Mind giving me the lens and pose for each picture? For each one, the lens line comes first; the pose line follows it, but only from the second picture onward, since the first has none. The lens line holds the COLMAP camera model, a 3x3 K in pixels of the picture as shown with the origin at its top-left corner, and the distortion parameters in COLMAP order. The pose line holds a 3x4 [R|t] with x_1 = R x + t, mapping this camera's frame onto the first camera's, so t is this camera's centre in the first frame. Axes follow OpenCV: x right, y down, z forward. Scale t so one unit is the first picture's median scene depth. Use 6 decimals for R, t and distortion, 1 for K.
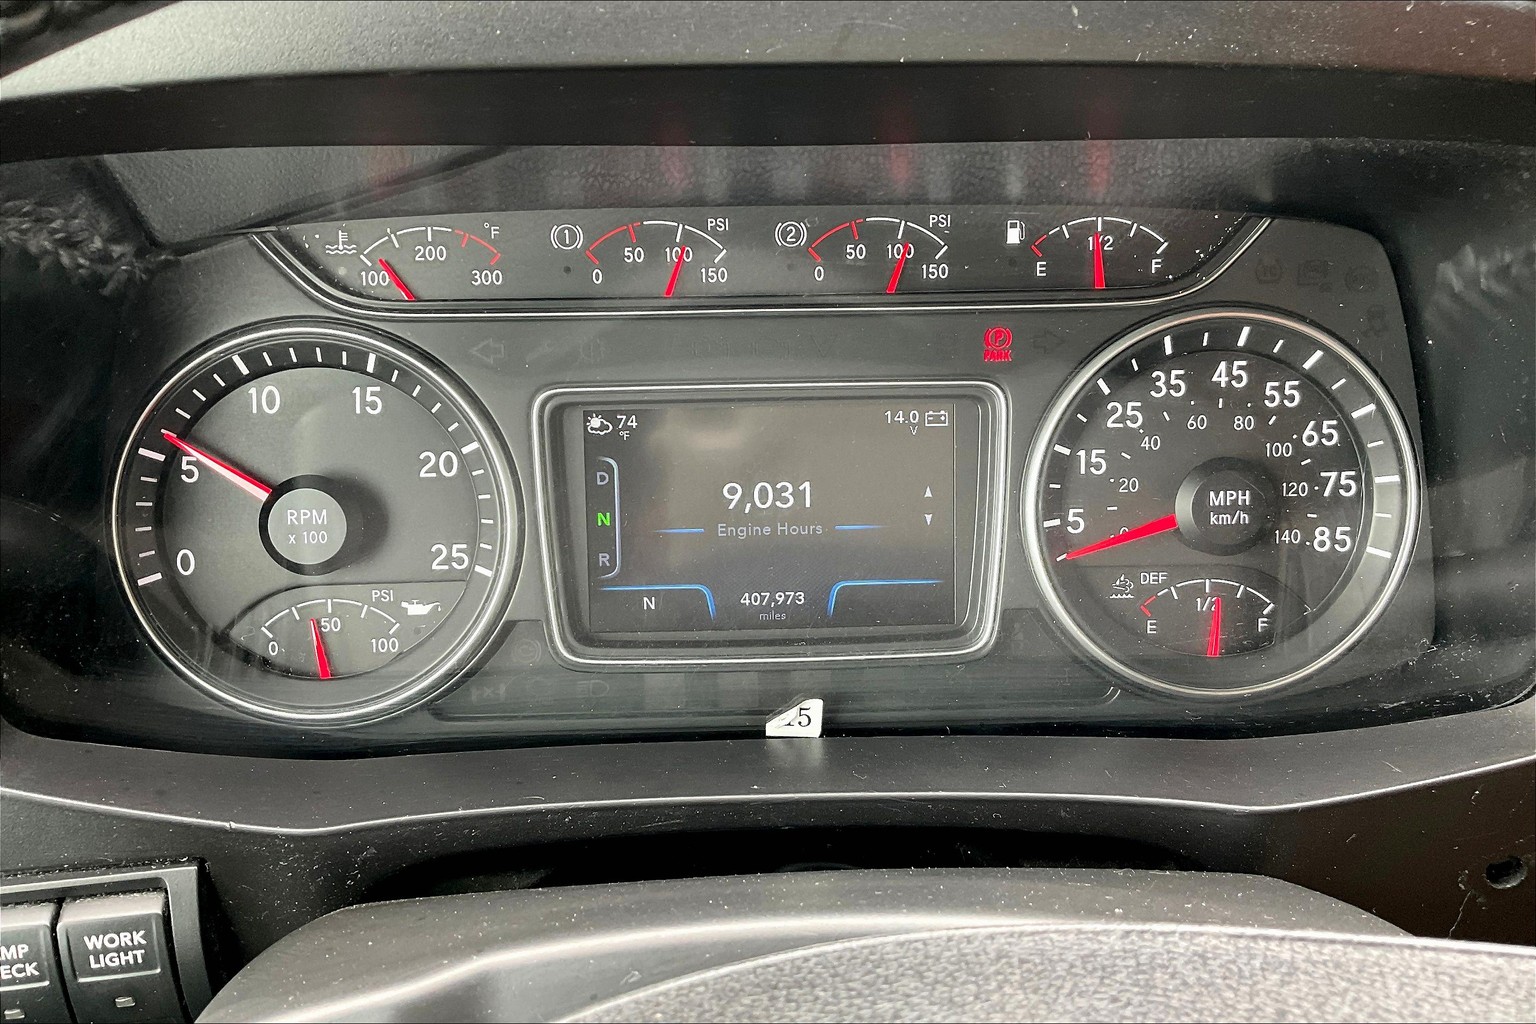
lens RADIAL K [[1256.3, 0, 755.5], [0, 1256.3, 516.8], [0, 0, 1]] dist [0.090339, -0.163052]
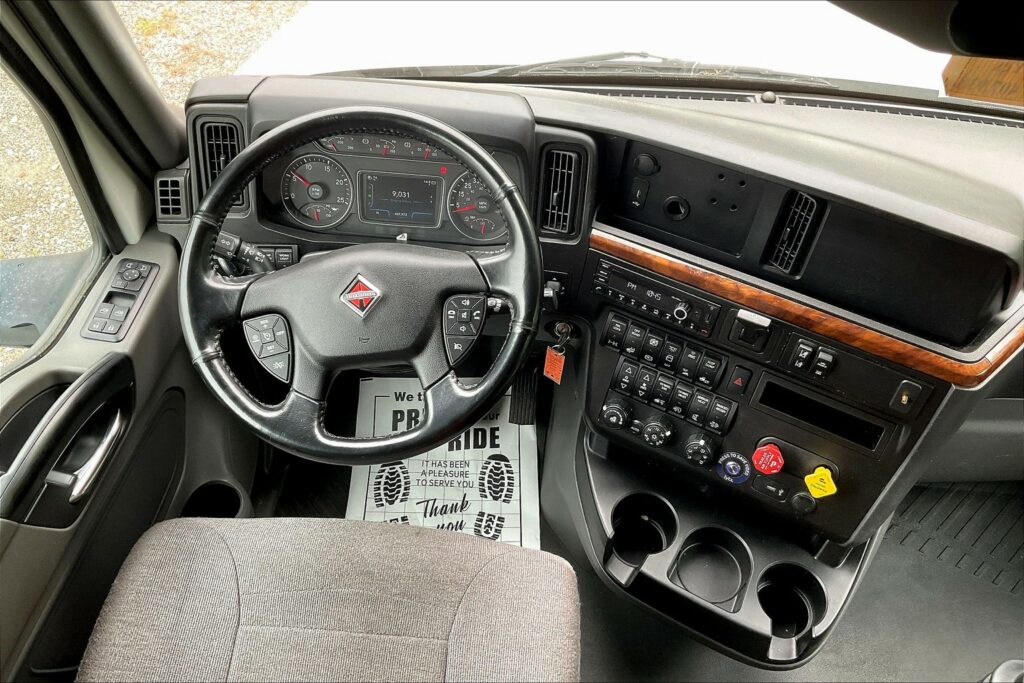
lens RADIAL K [[837.5, 0, 512.5], [0, 837.5, 340.4], [0, 0, 1]] dist [0.090339, -0.163052]
pose [[0.993543, 0.104199, -0.044878, 0.707722], [-0.095342, 0.981246, 0.167530, -0.051700], [0.061493, -0.162170, 0.984845, -2.583840]]
